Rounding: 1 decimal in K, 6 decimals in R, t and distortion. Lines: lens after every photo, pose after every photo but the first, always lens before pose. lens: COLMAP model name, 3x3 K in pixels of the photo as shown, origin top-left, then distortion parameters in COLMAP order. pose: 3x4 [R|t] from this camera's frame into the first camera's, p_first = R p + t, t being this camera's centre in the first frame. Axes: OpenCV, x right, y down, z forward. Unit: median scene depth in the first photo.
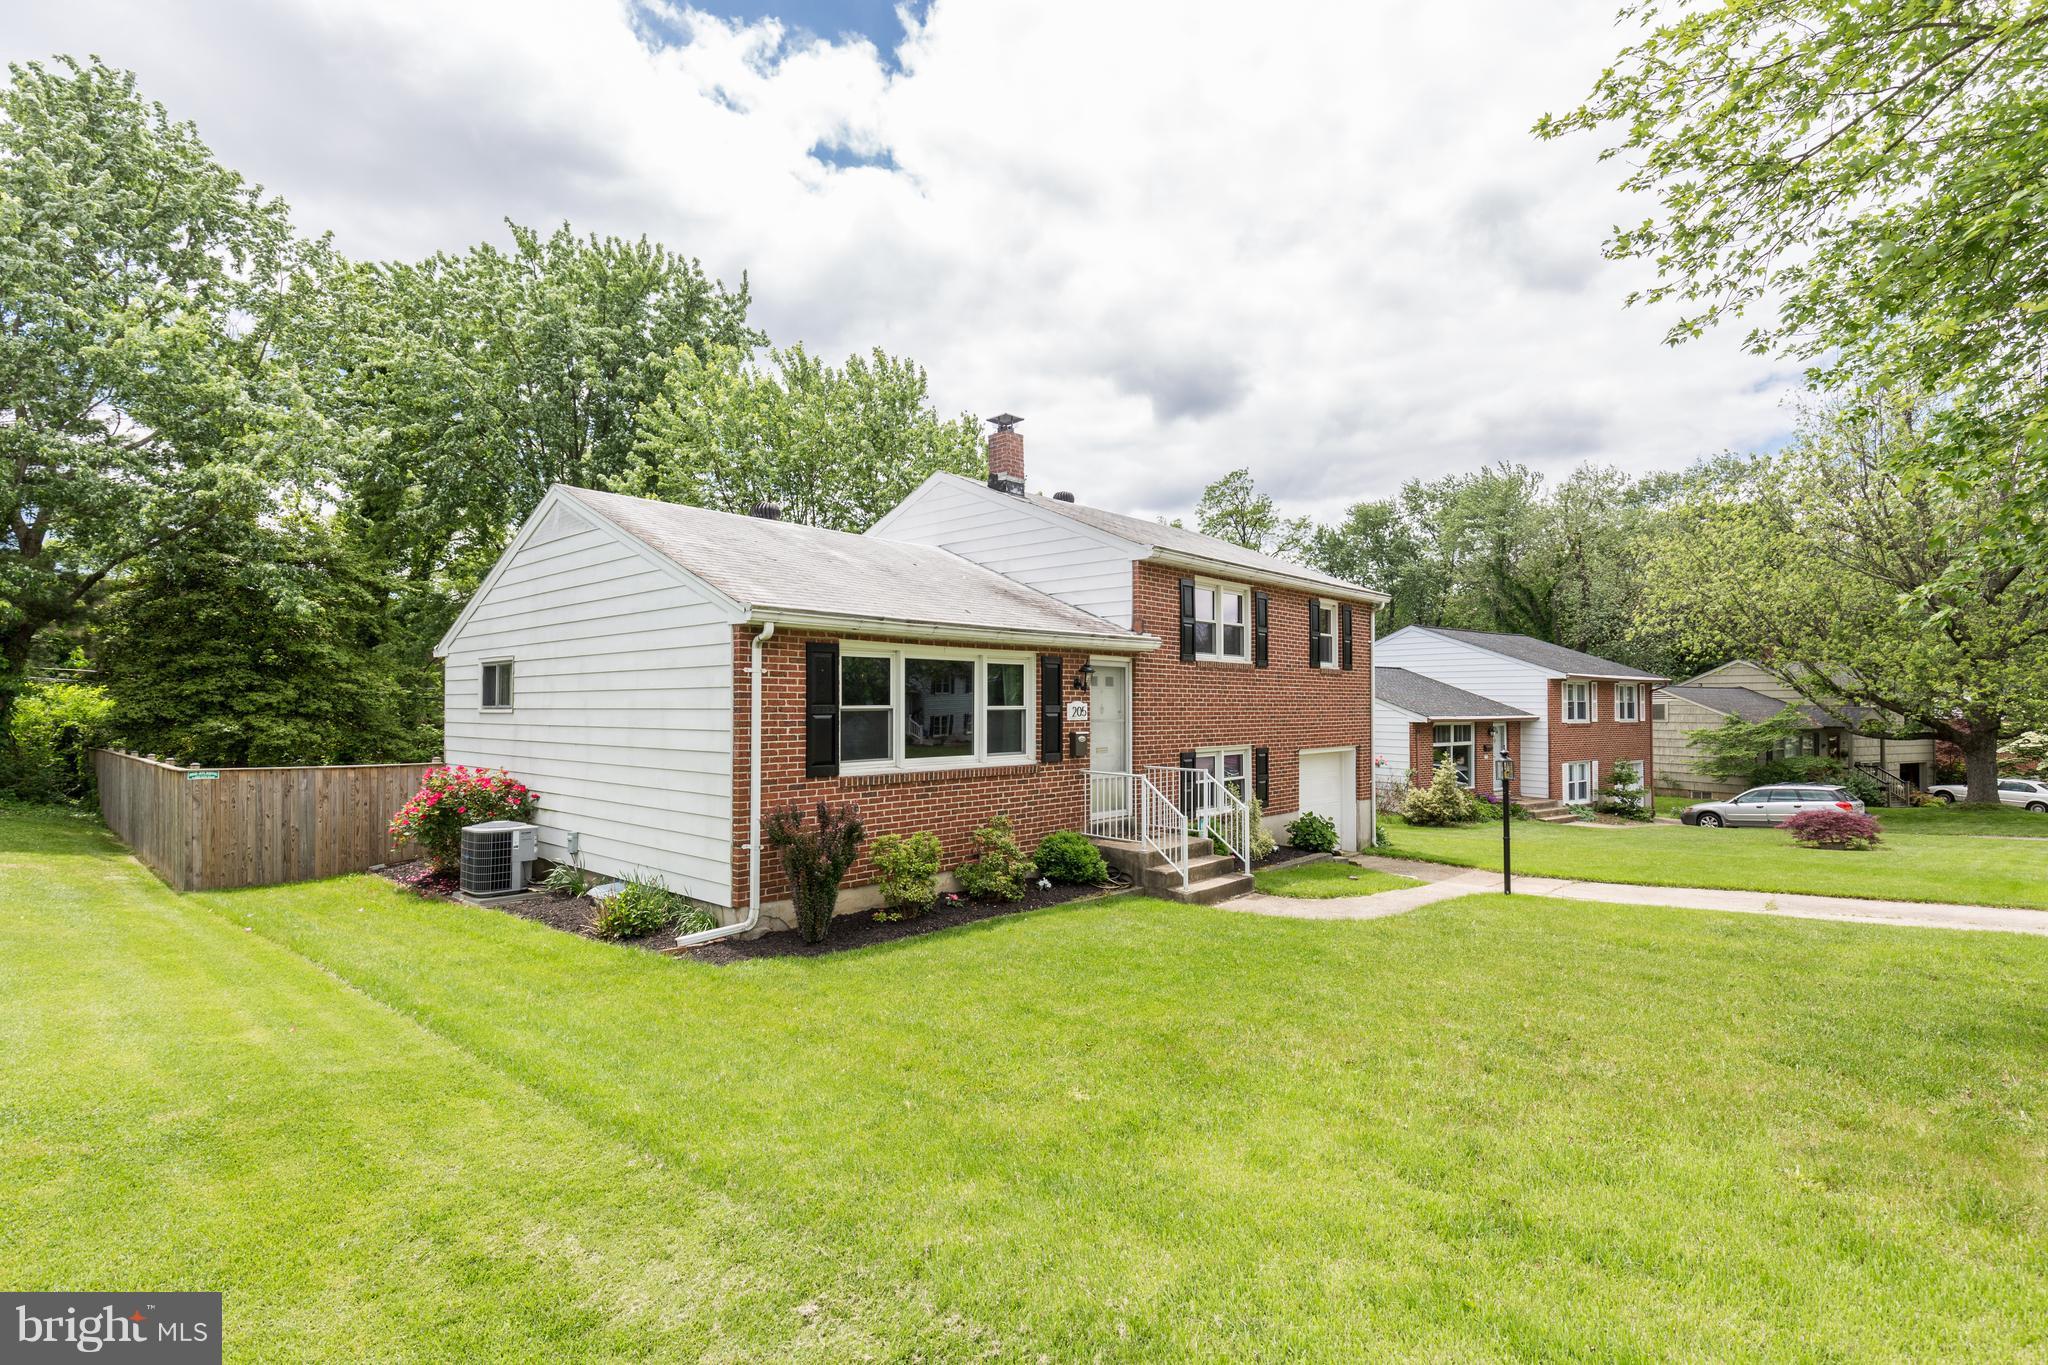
lens RADIAL K [[916.4, 0, 1024.0], [0, 916.4, 682.5], [0, 0, 1]] dist [-0.000228, 0.000010]
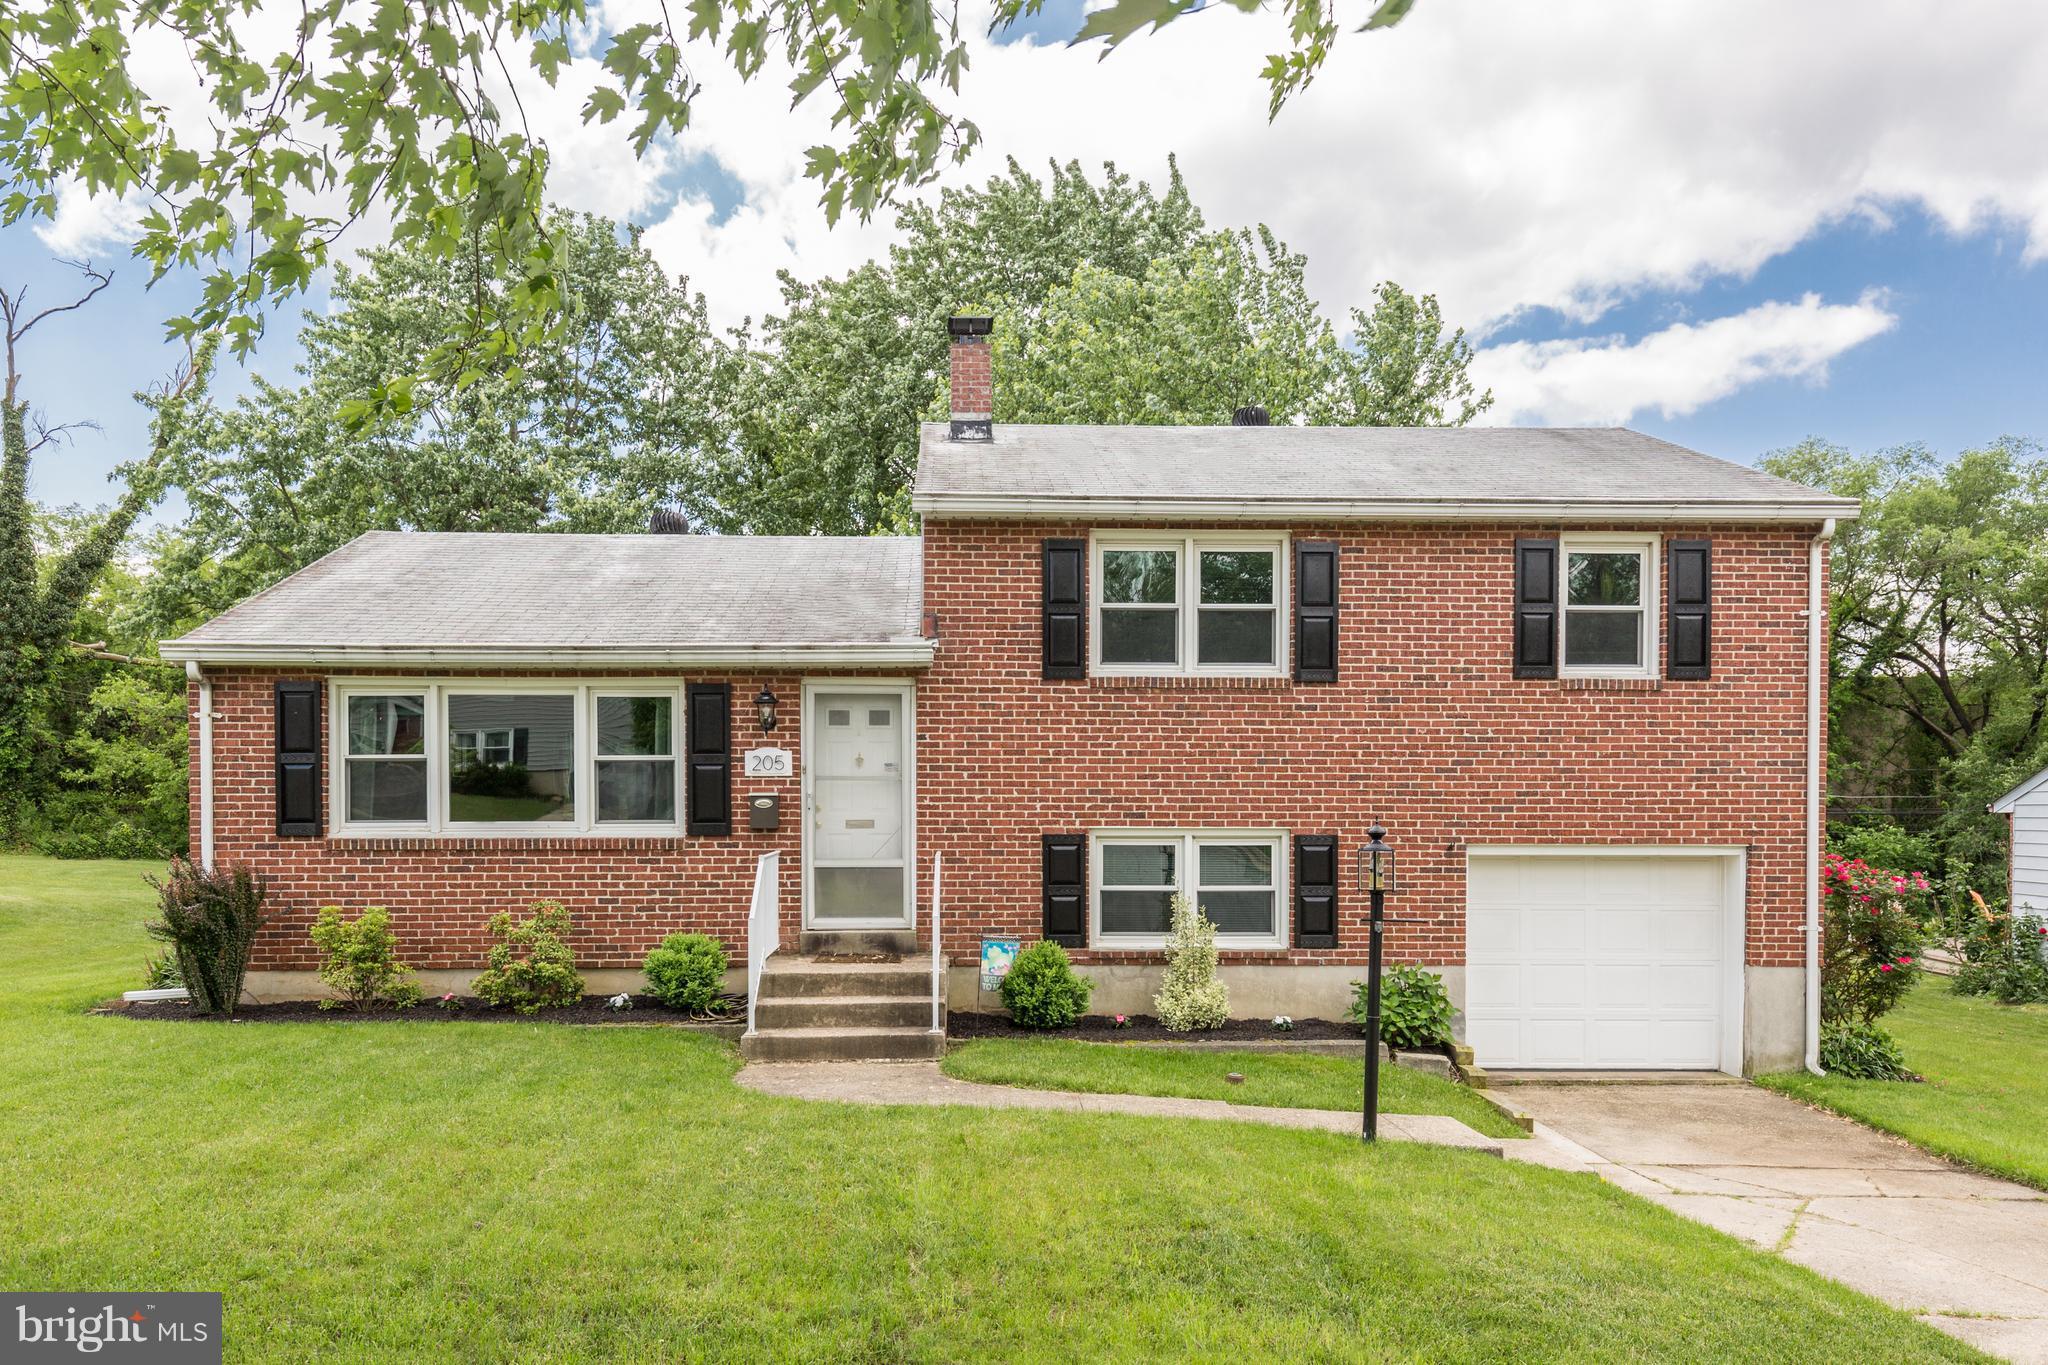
lens RADIAL K [[932.5, 0, 1023.7], [0, 932.5, 751.2], [0, 0, 1]] dist [0.000703, 0.000093]
pose [[0.713993, -0.002901, -0.700147, 0.696340], [0.016599, 0.999780, 0.012785, 0.017888], [0.699956, -0.020750, 0.713884, 0.673189]]
